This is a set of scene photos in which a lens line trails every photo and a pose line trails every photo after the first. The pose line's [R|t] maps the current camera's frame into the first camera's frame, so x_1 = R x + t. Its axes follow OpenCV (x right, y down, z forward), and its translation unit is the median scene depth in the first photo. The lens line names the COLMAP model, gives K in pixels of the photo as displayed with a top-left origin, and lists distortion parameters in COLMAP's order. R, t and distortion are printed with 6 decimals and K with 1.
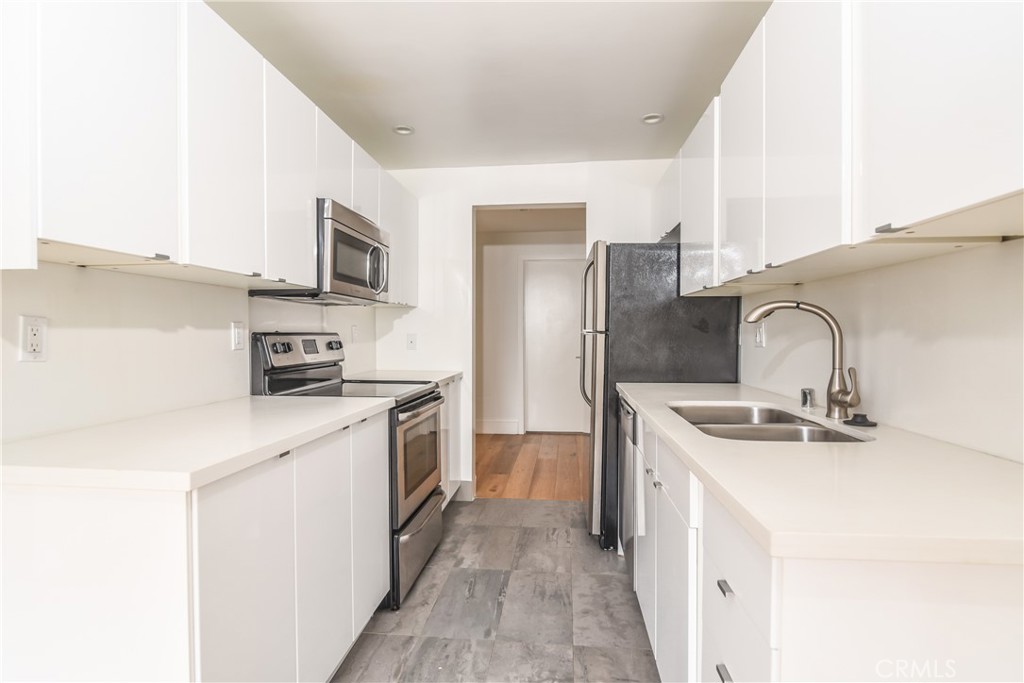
lens RADIAL K [[519.1, 0, 508.7], [0, 519.1, 342.6], [0, 0, 1]] dist [-0.020733, 0.001438]
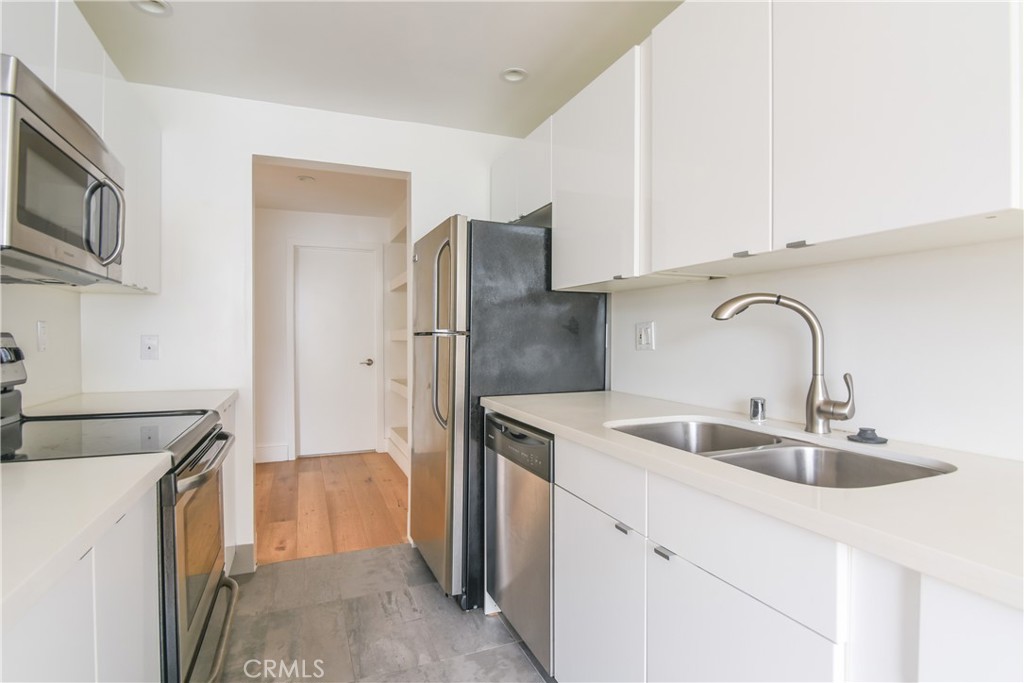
lens RADIAL K [[519.1, 0, 508.7], [0, 519.1, 342.5], [0, 0, 1]] dist [-0.020733, 0.001438]
pose [[0.880694, -0.005657, 0.473652, -0.127314], [0.008129, 0.999962, -0.003172, -0.002490], [-0.473616, 0.006644, 0.880707, 0.286164]]
